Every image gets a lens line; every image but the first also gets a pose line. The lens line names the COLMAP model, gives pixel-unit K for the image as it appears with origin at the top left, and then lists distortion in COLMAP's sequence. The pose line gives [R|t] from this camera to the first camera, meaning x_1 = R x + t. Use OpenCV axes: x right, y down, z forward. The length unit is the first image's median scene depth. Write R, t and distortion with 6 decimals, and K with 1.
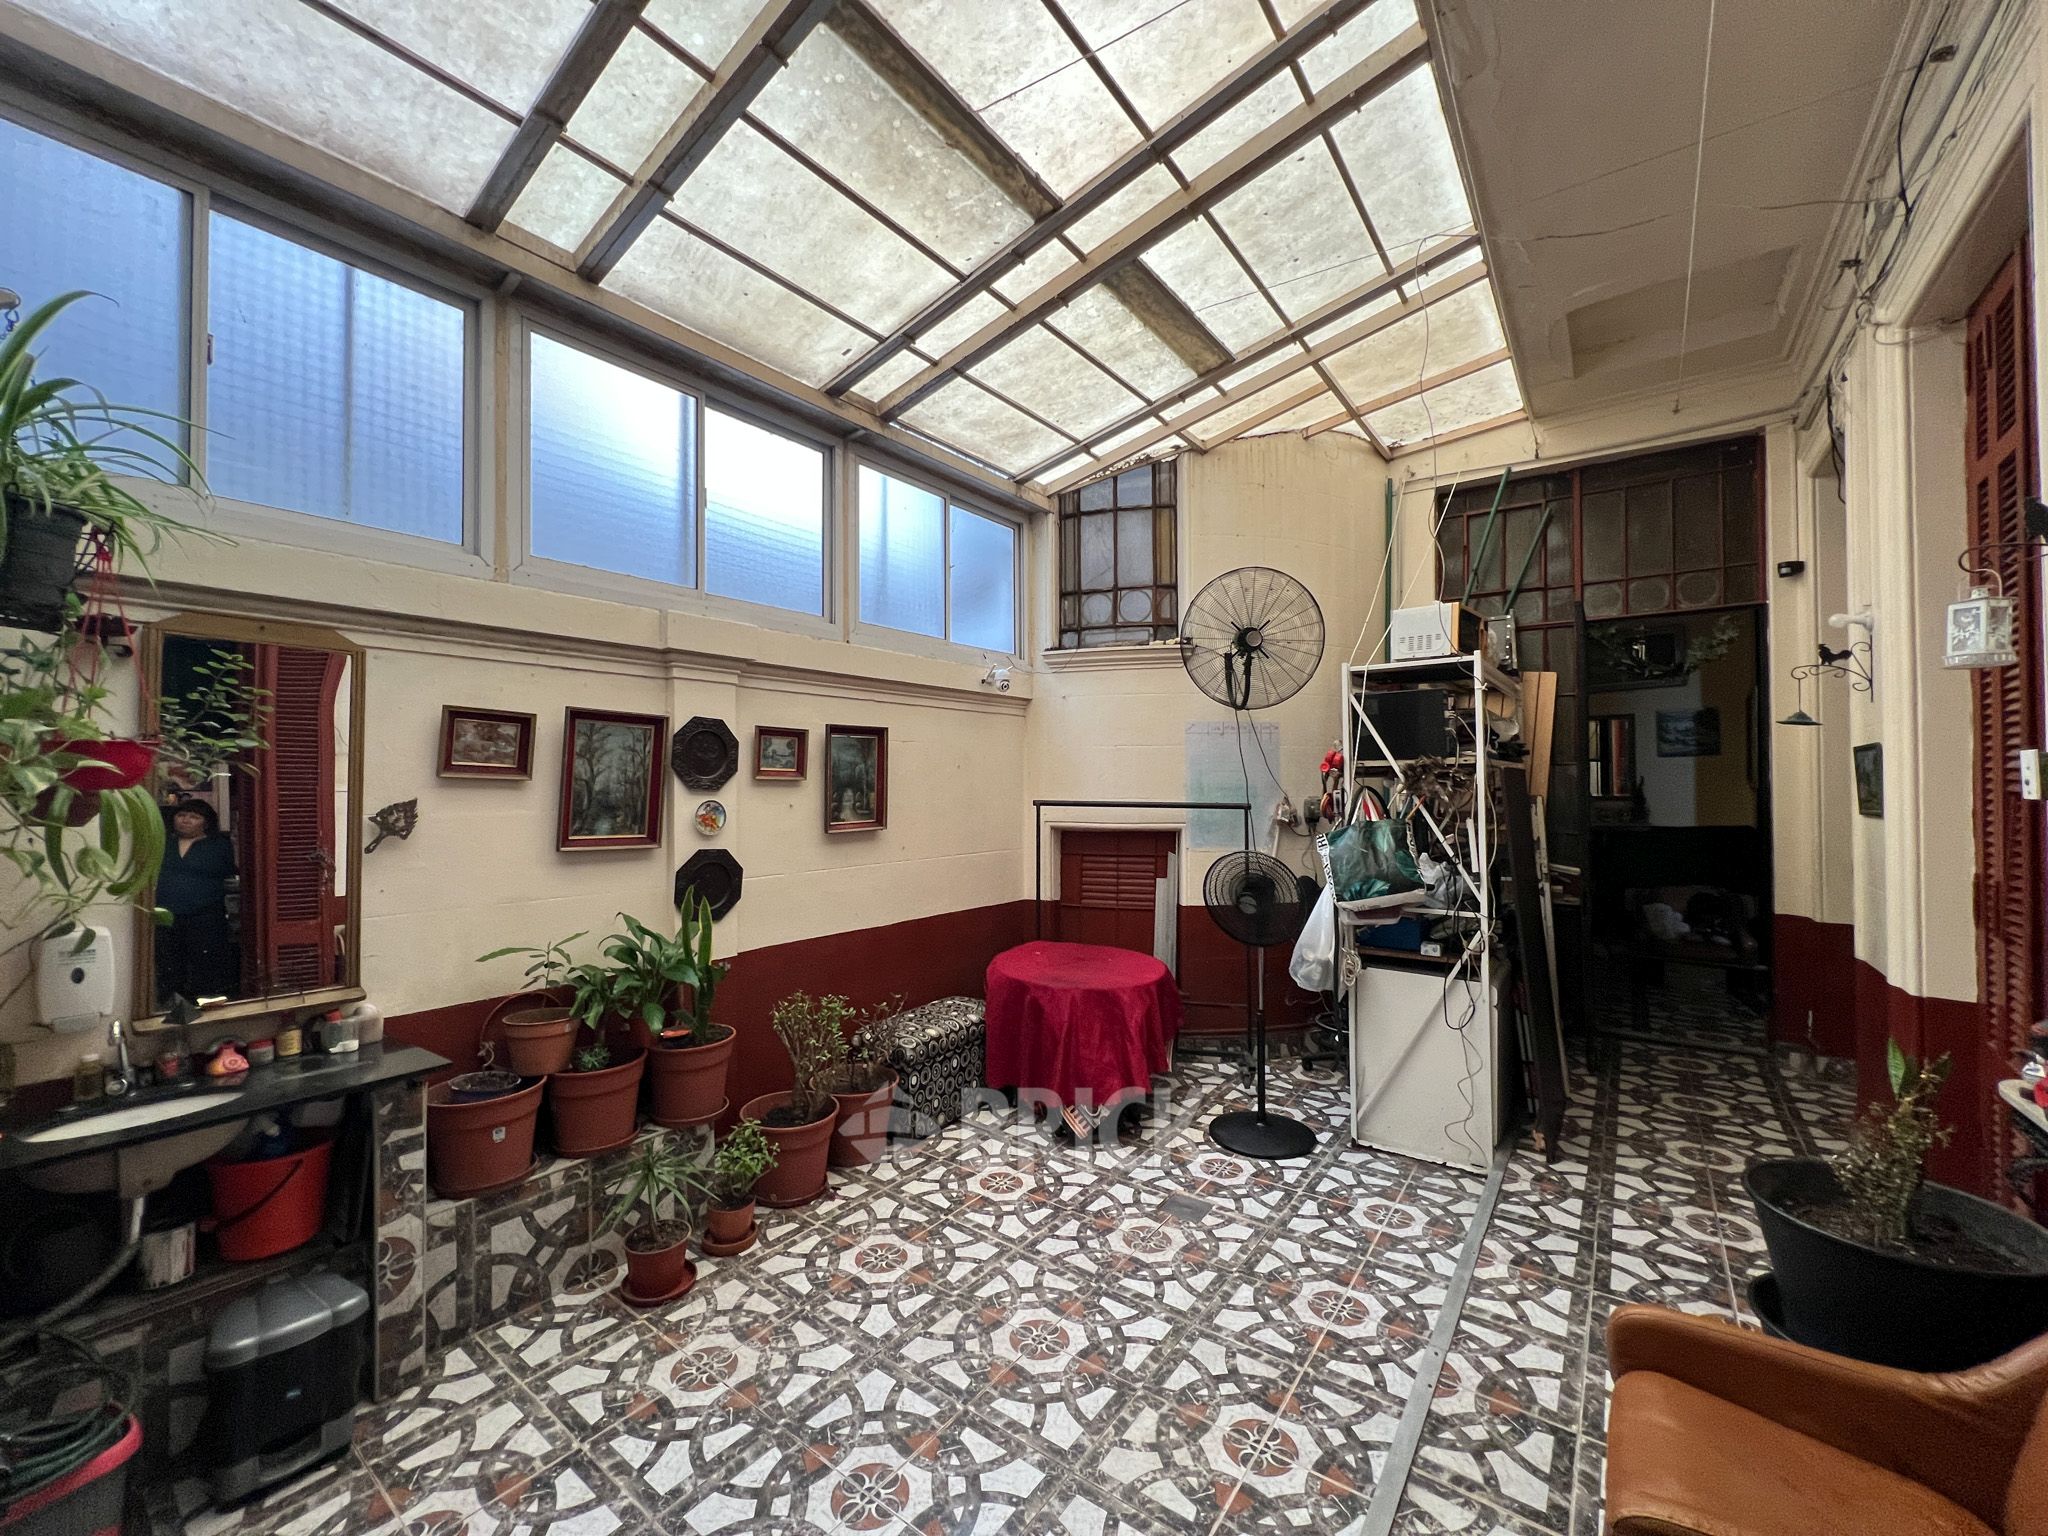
lens RADIAL K [[812.7, 0, 1018.8], [0, 812.7, 767.8], [0, 0, 1]] dist [-0.005459, 0.000501]
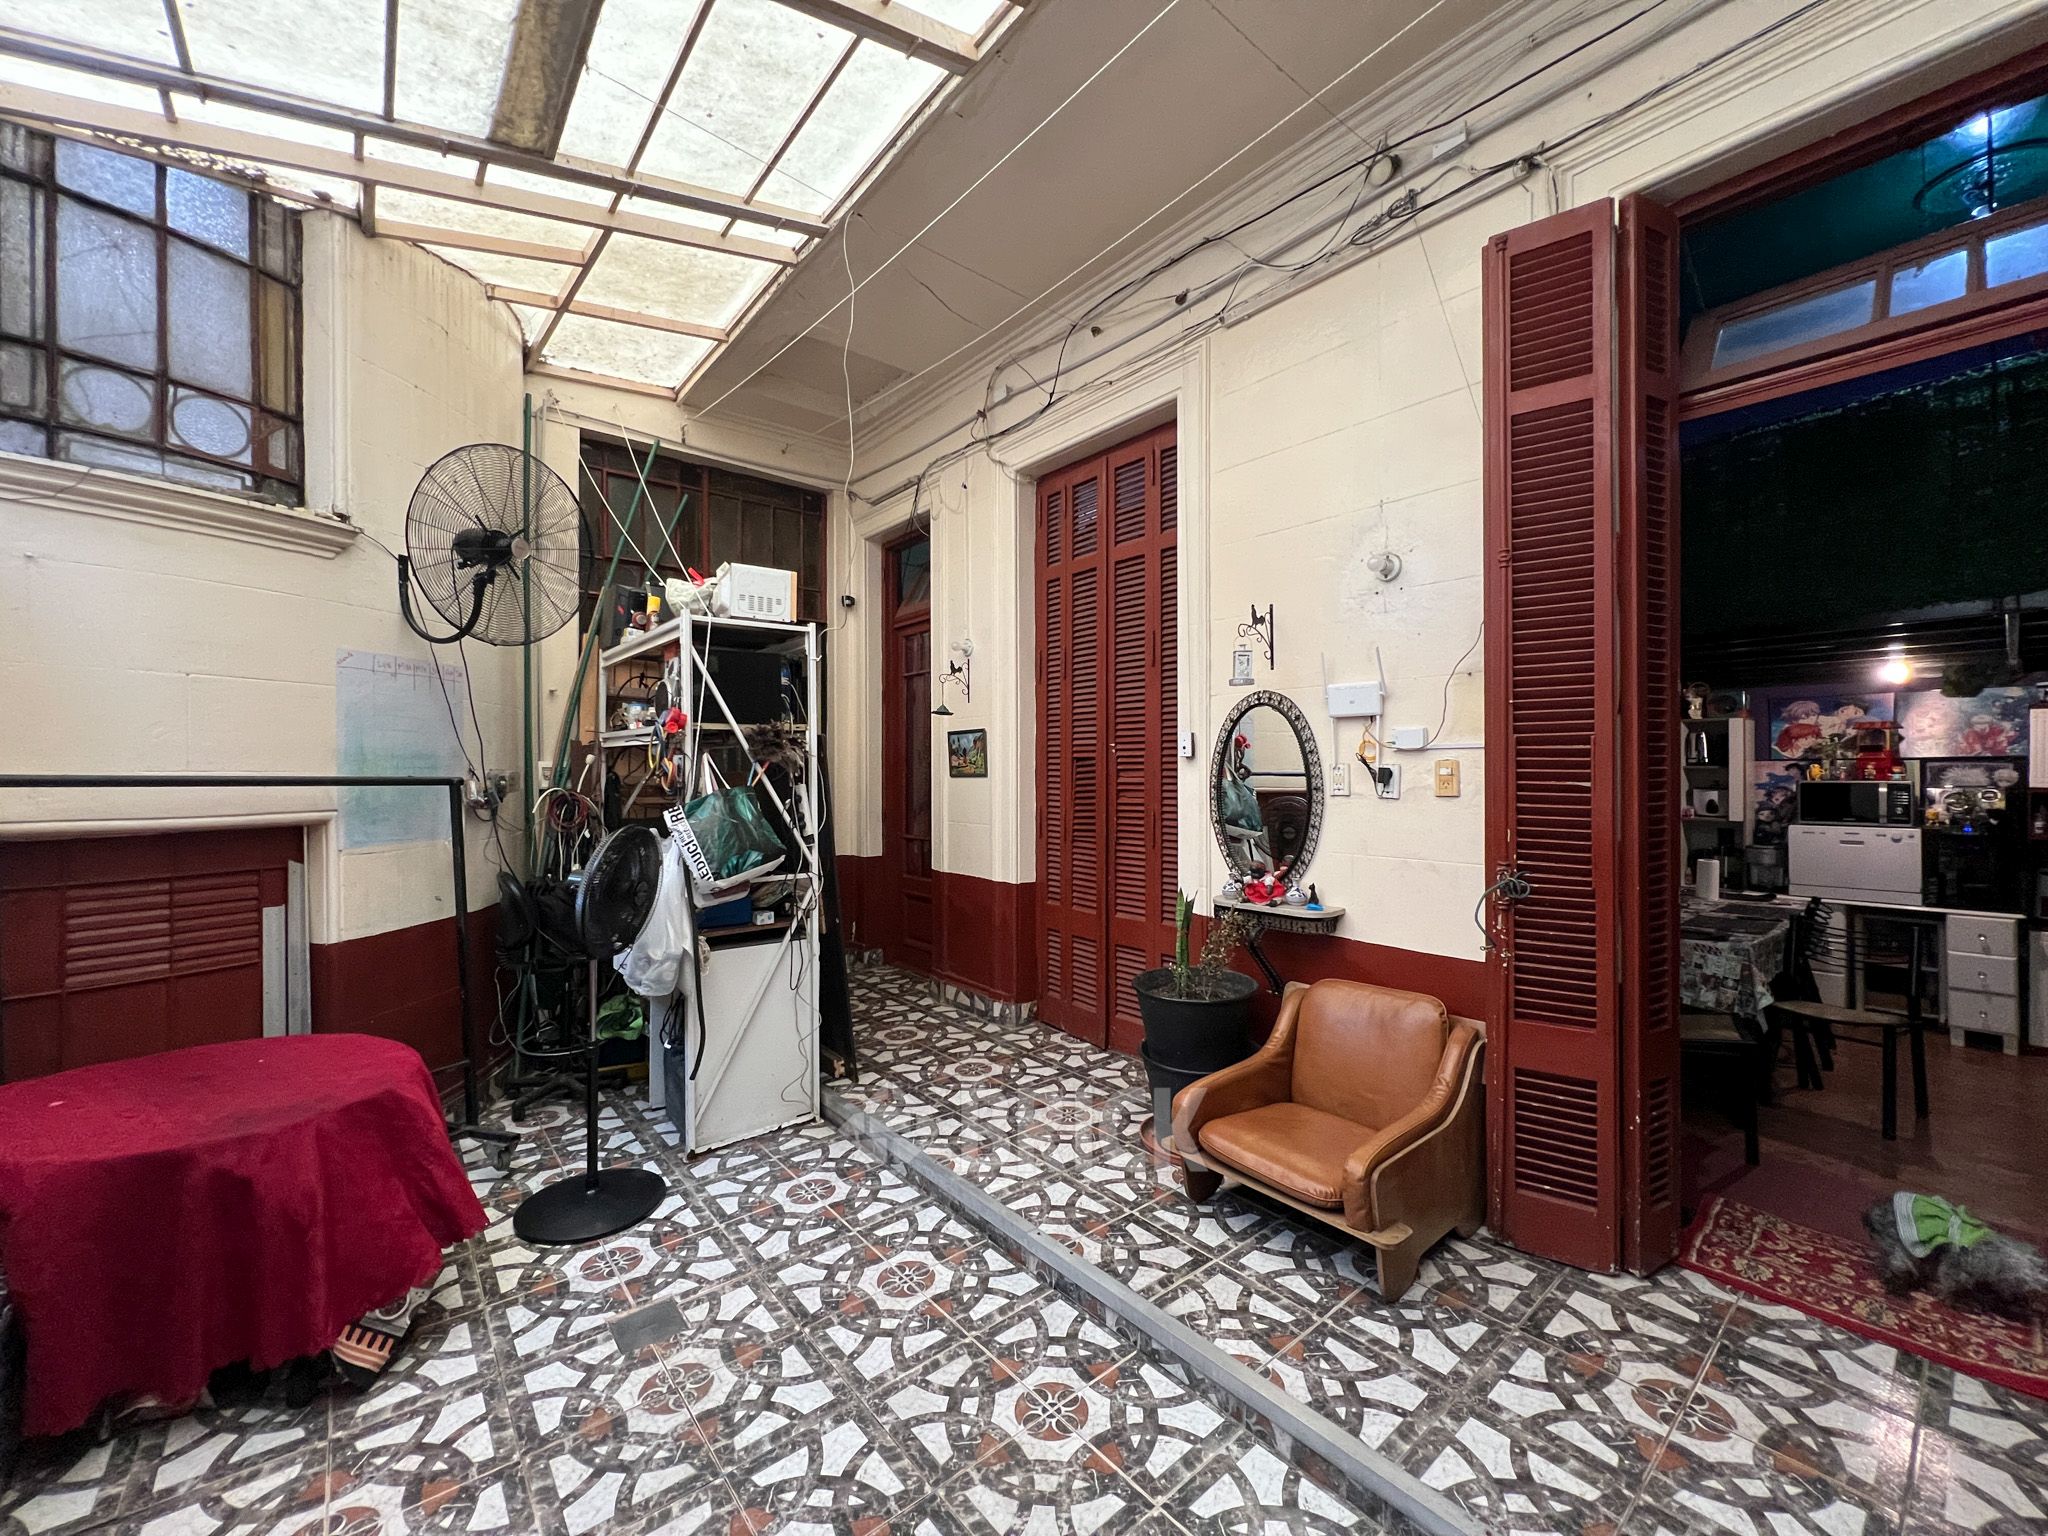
lens RADIAL K [[812.7, 0, 1028.3], [0, 812.7, 769.8], [0, 0, 1]] dist [-0.005459, 0.000501]
pose [[0.234472, 0.003358, 0.972117, -0.385160], [-0.015587, 0.999878, 0.000305, 0.039811], [-0.971998, -0.015224, 0.234496, 0.473888]]
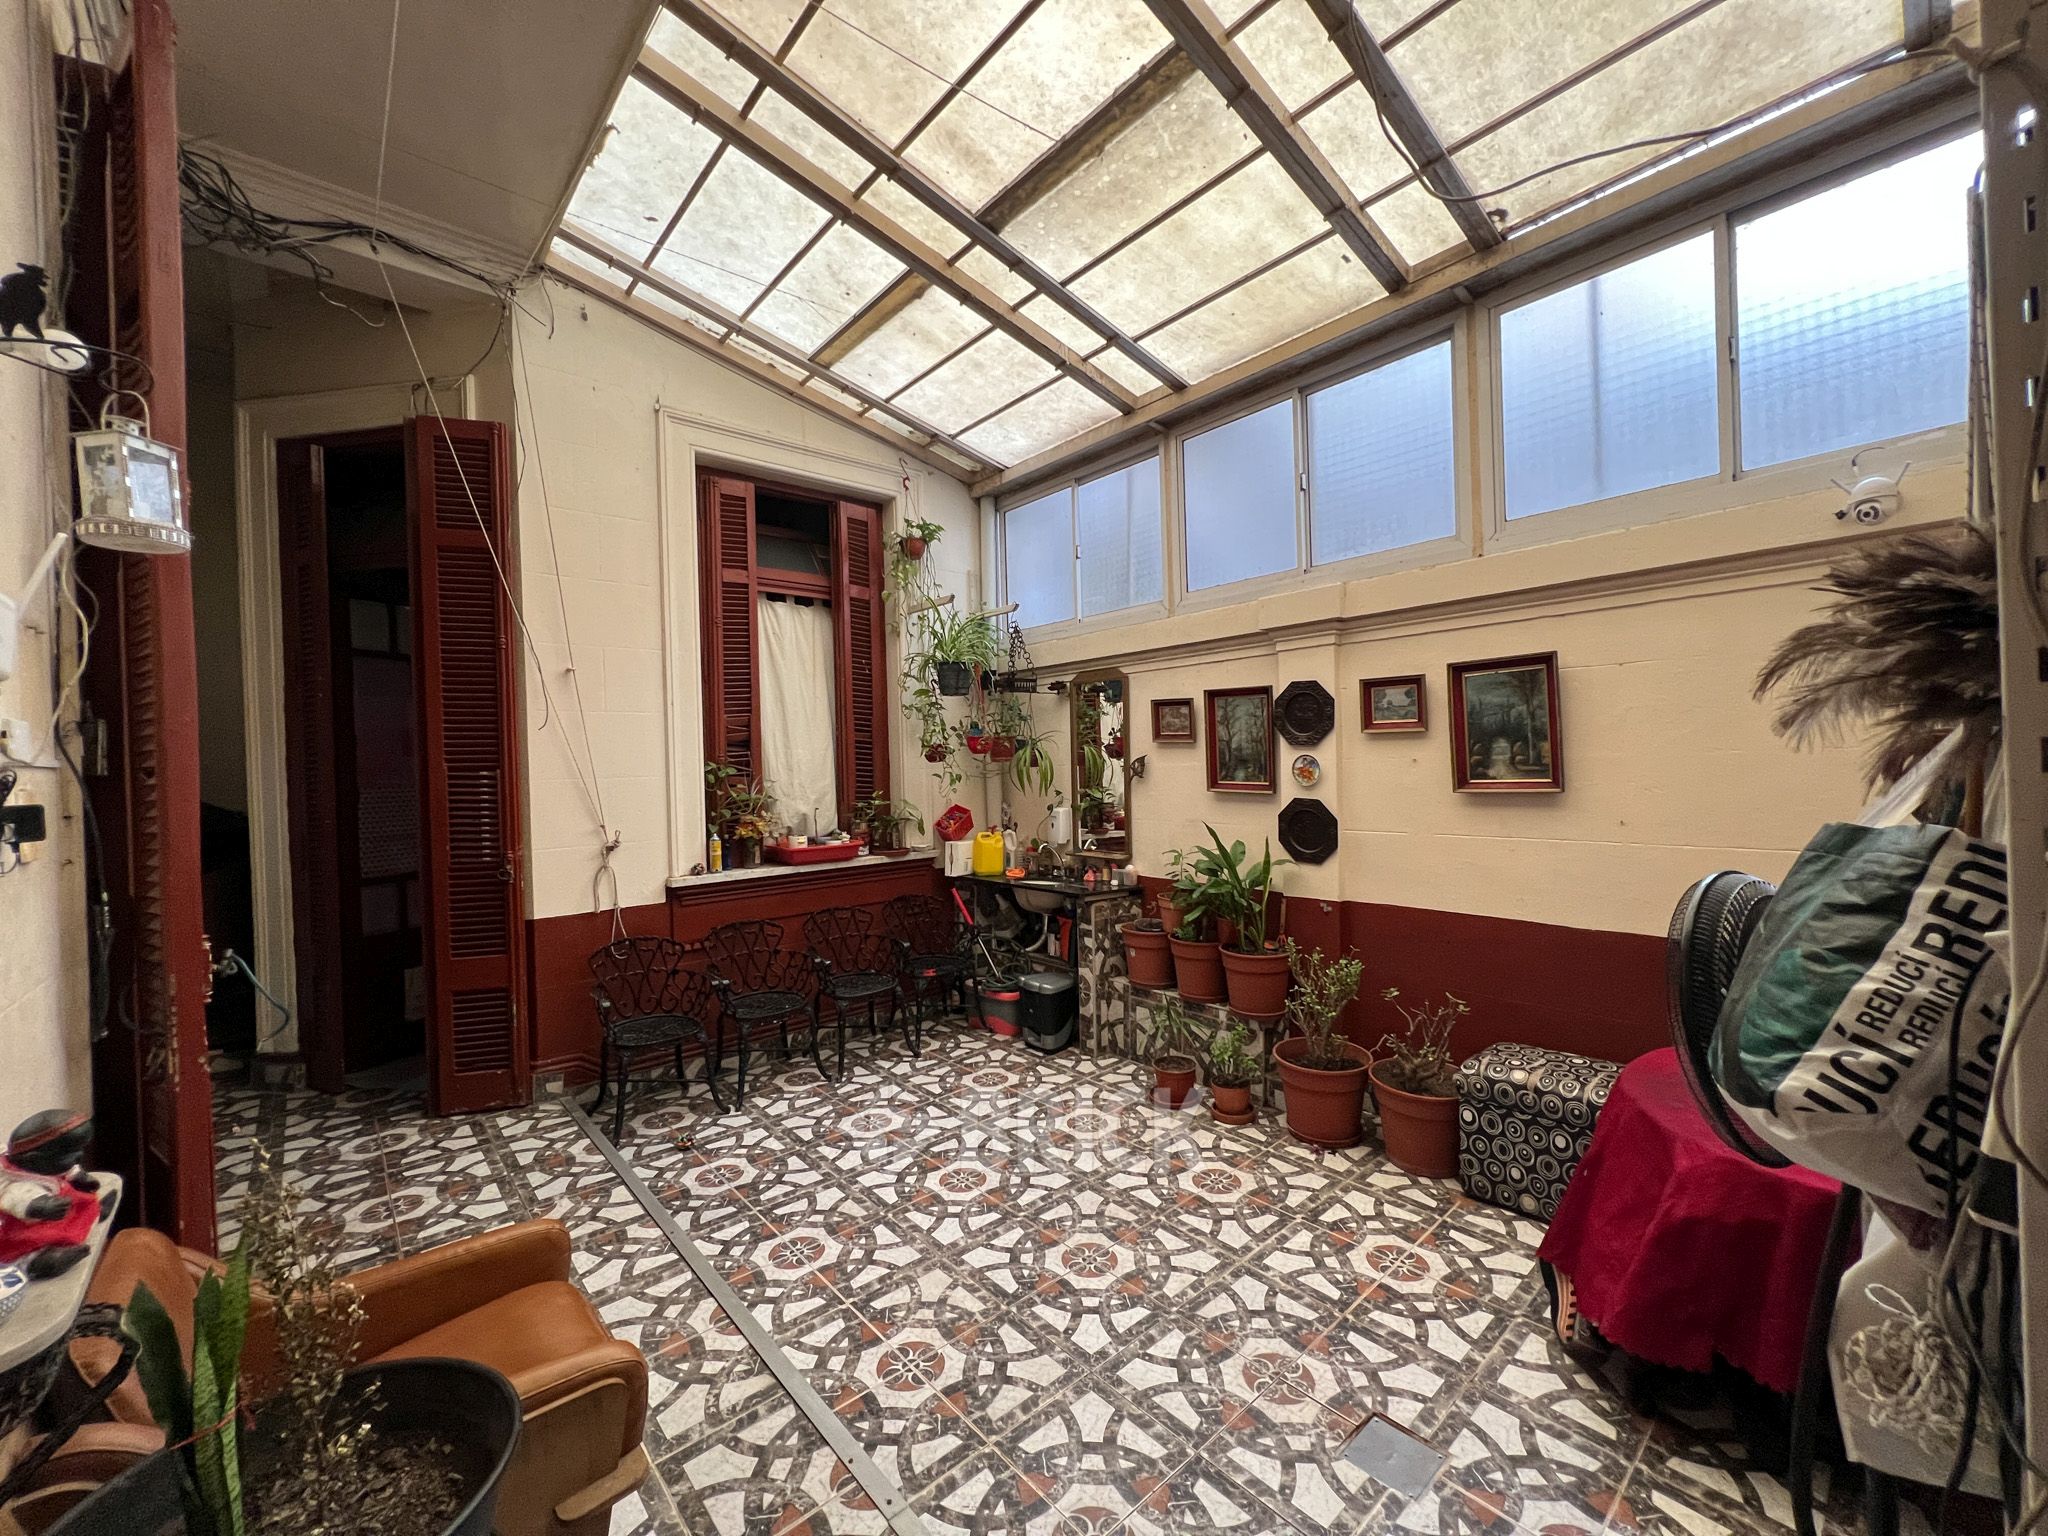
lens RADIAL K [[812.7, 0, 1031.6], [0, 812.7, 767.8], [0, 0, 1]] dist [-0.005459, 0.000501]
pose [[-0.201900, 0.015237, -0.979288, 0.758213], [0.048189, 0.998822, 0.005605, 0.032336], [0.978220, -0.046060, -0.202397, 0.822112]]
